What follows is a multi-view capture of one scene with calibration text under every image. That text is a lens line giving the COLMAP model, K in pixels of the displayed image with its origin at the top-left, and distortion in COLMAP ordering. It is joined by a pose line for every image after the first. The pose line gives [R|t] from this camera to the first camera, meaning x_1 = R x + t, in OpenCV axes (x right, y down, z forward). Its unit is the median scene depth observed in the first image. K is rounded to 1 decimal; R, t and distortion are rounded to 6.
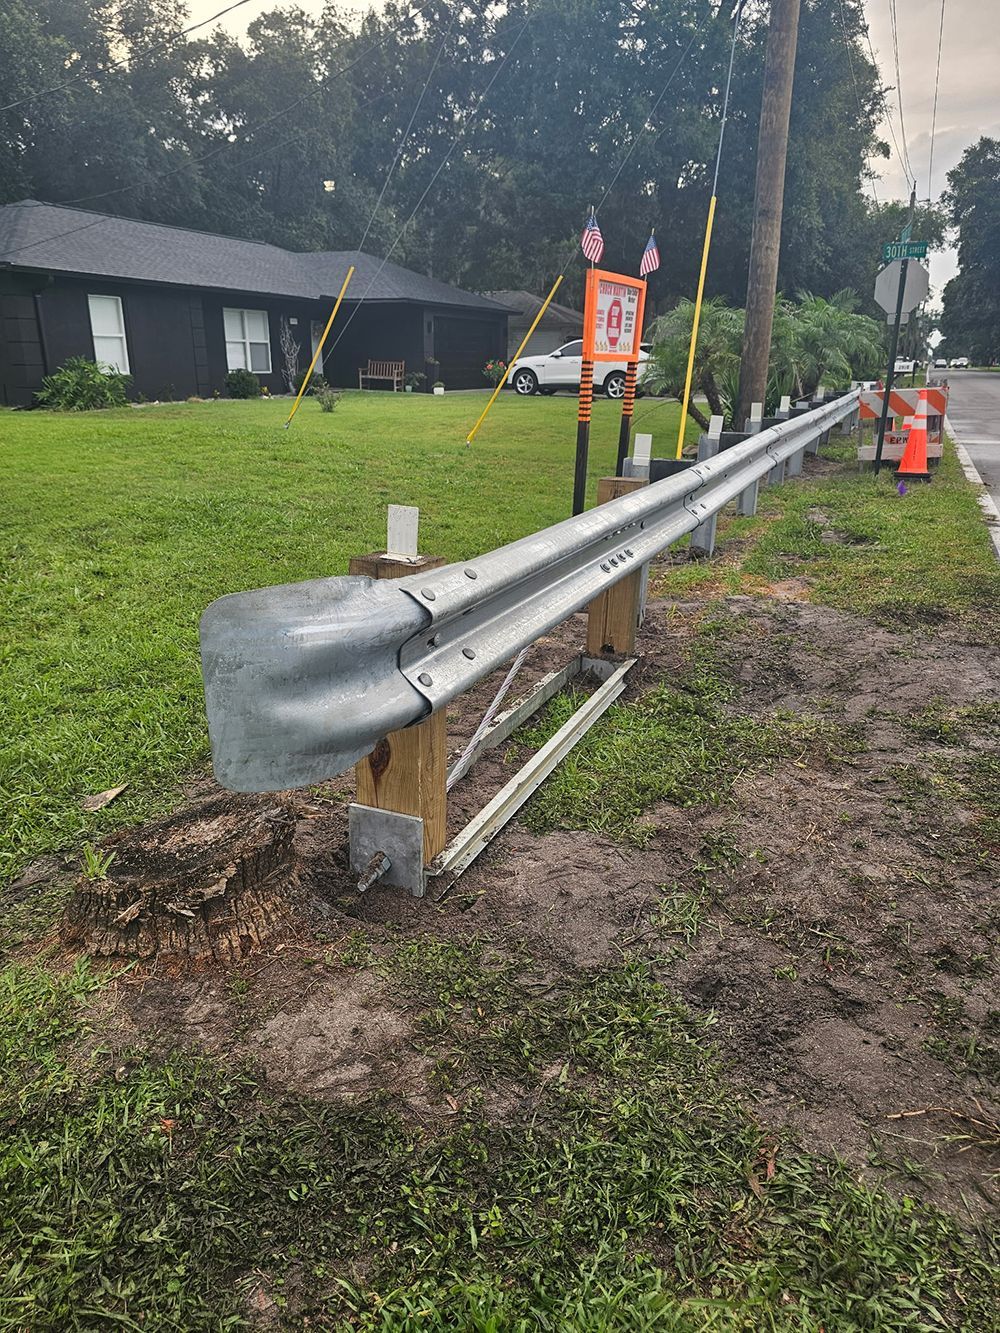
lens RADIAL K [[890.5, 0, 488.4], [0, 890.5, 669.3], [0, 0, 1]] dist [0.041112, -0.031239]
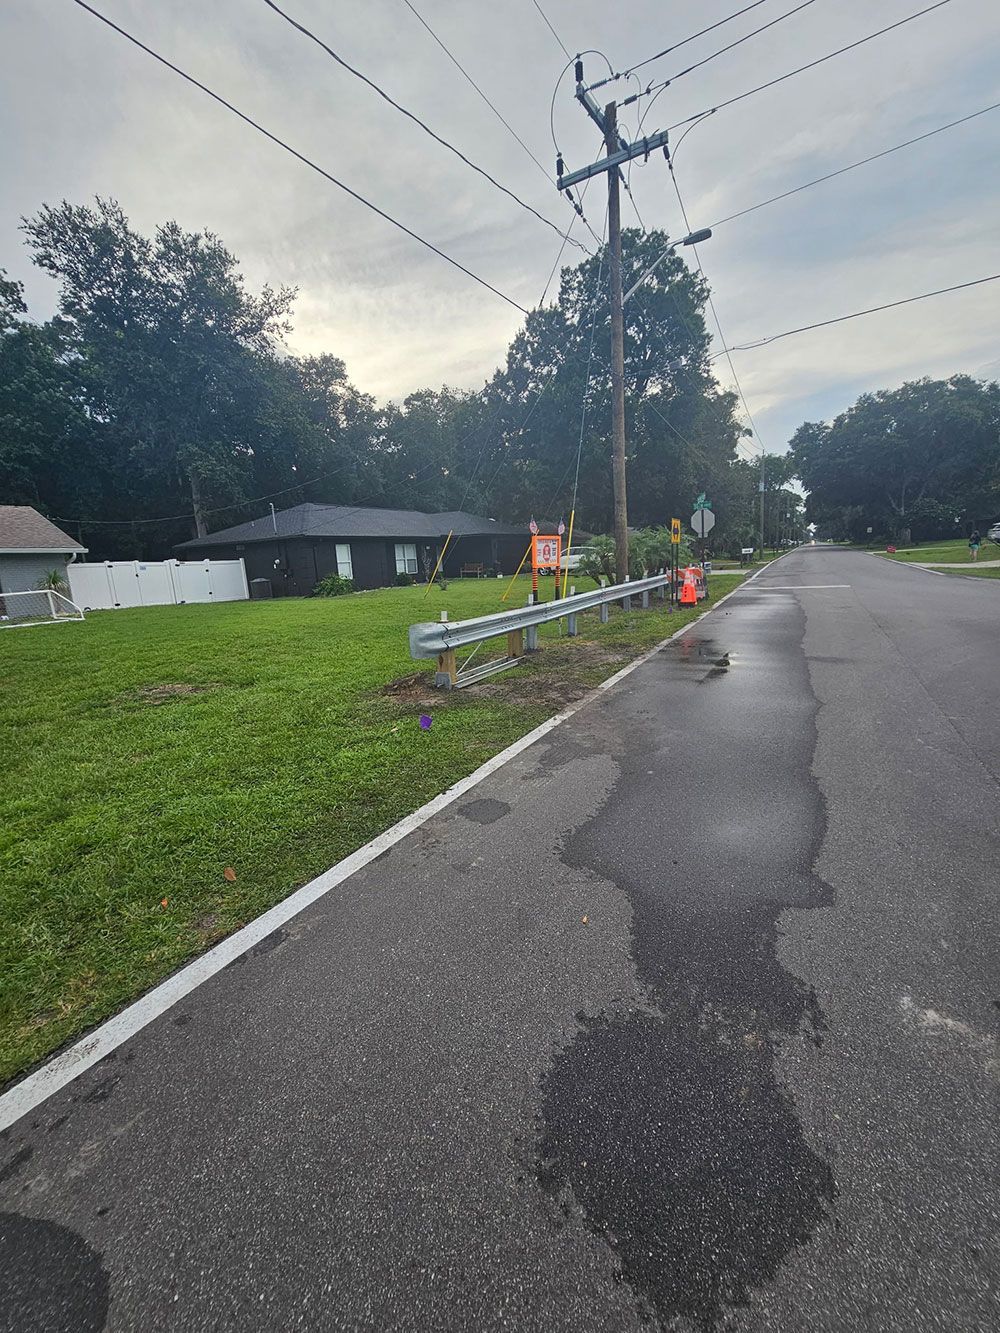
lens RADIAL K [[541.4, 0, 494.9], [0, 541.4, 679.1], [0, 0, 1]] dist [-0.004101, 0.000316]
pose [[0.994759, -0.037725, -0.095029, 0.176783], [0.027277, 0.993674, -0.108942, 0.207342], [0.098537, 0.105779, 0.989495, -0.759759]]
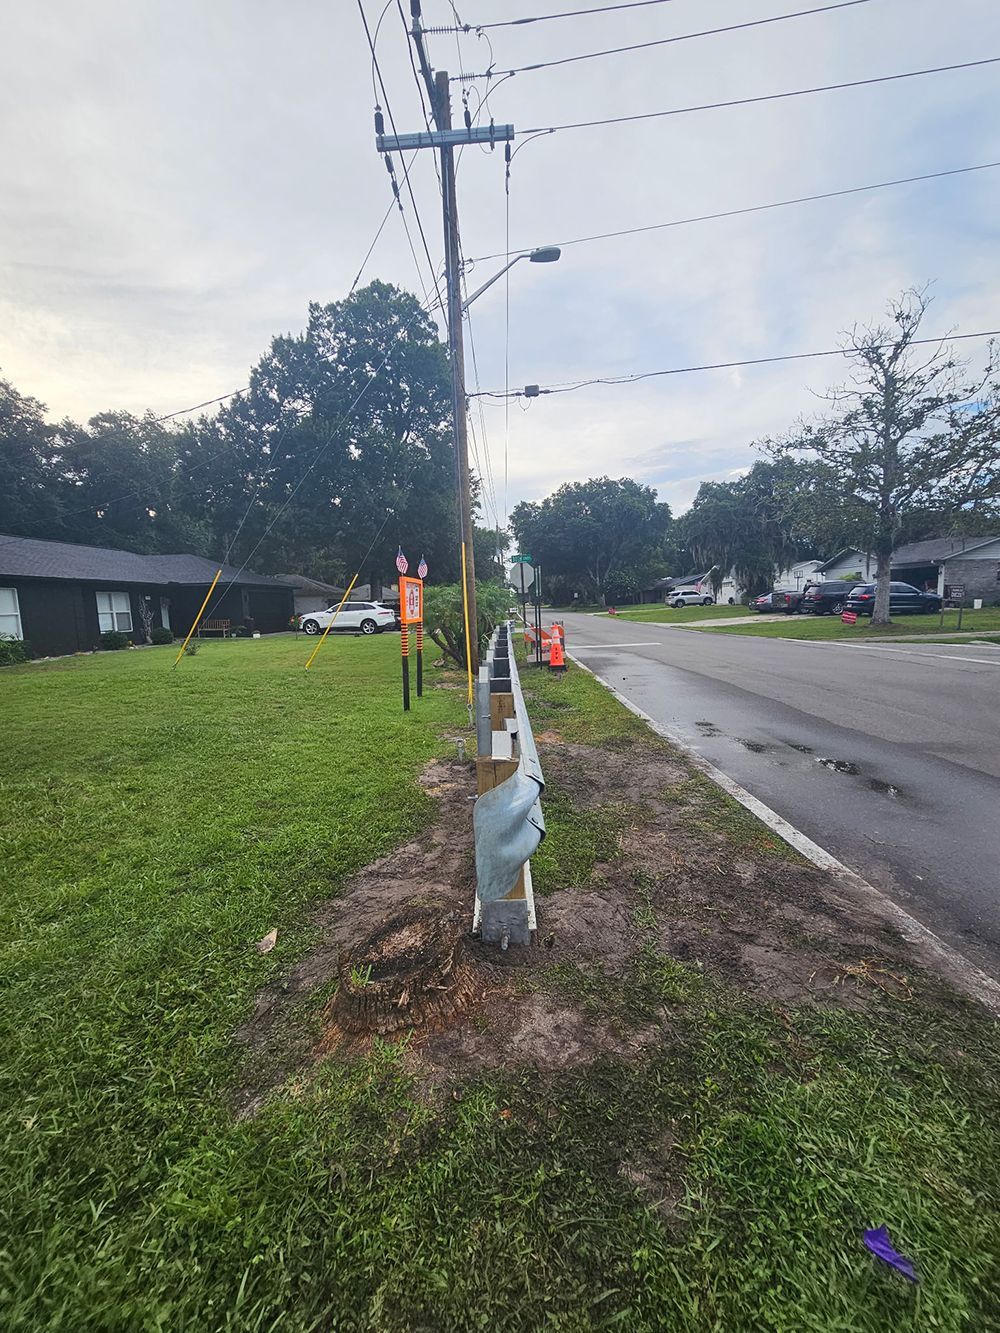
lens RADIAL K [[541.4, 0, 493.5], [0, 541.4, 674.8], [0, 0, 1]] dist [-0.004101, 0.000316]
pose [[0.918811, -0.086636, 0.385073, -0.201017], [0.164344, 0.970993, -0.173678, -0.036635], [-0.358856, 0.222862, 0.906396, -0.030075]]
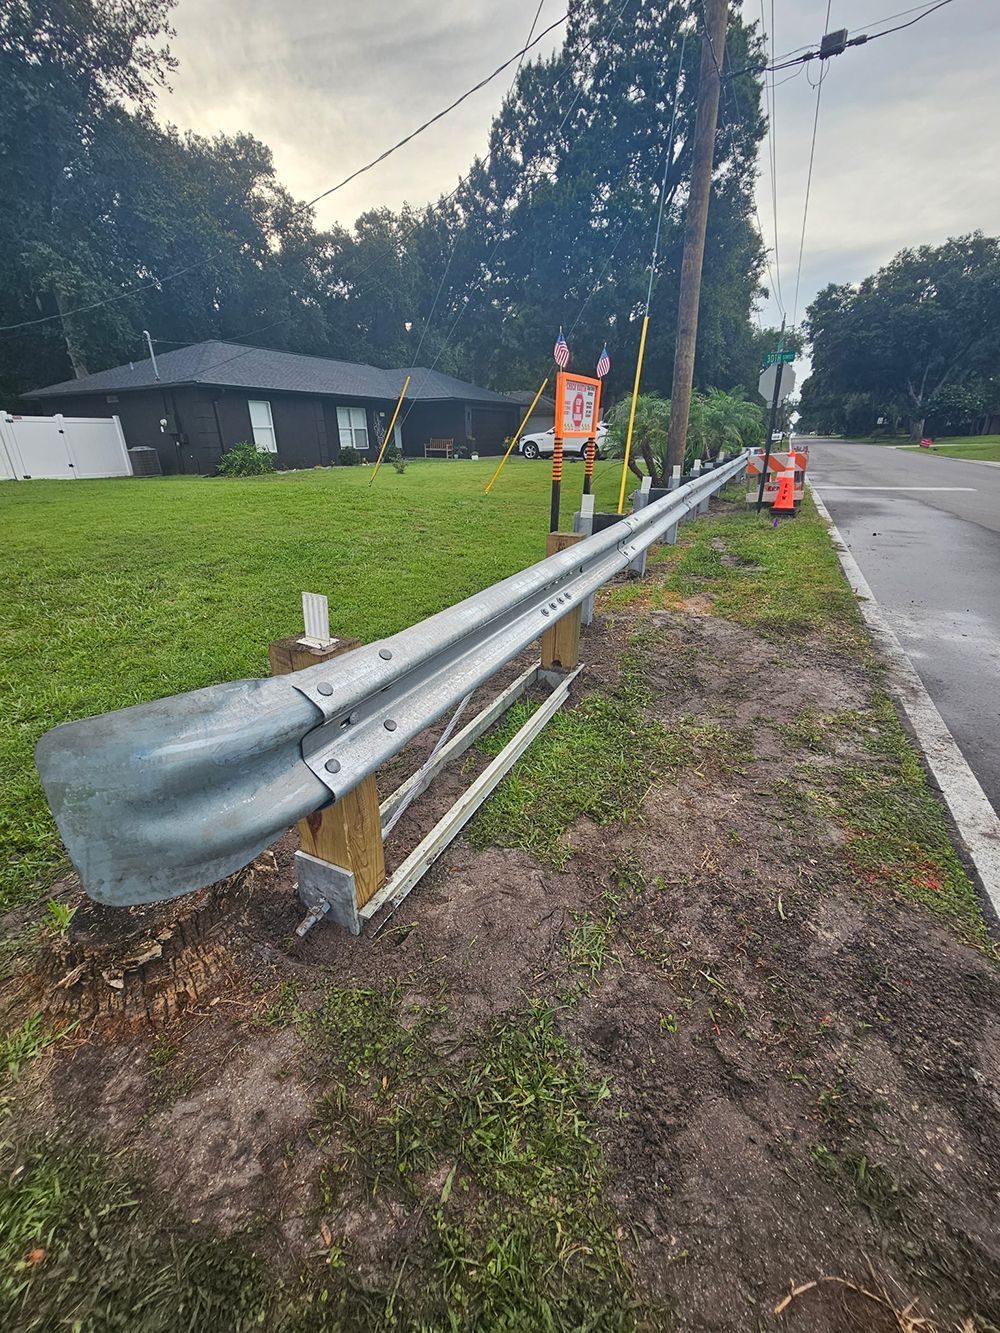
lens RADIAL K [[541.4, 0, 497.2], [0, 541.4, 671.0], [0, 0, 1]] dist [-0.004101, 0.000316]
pose [[0.999463, -0.006991, -0.032012, 0.049736], [0.009421, 0.997033, 0.076395, -0.051051], [0.031383, -0.076655, 0.996564, 0.135925]]
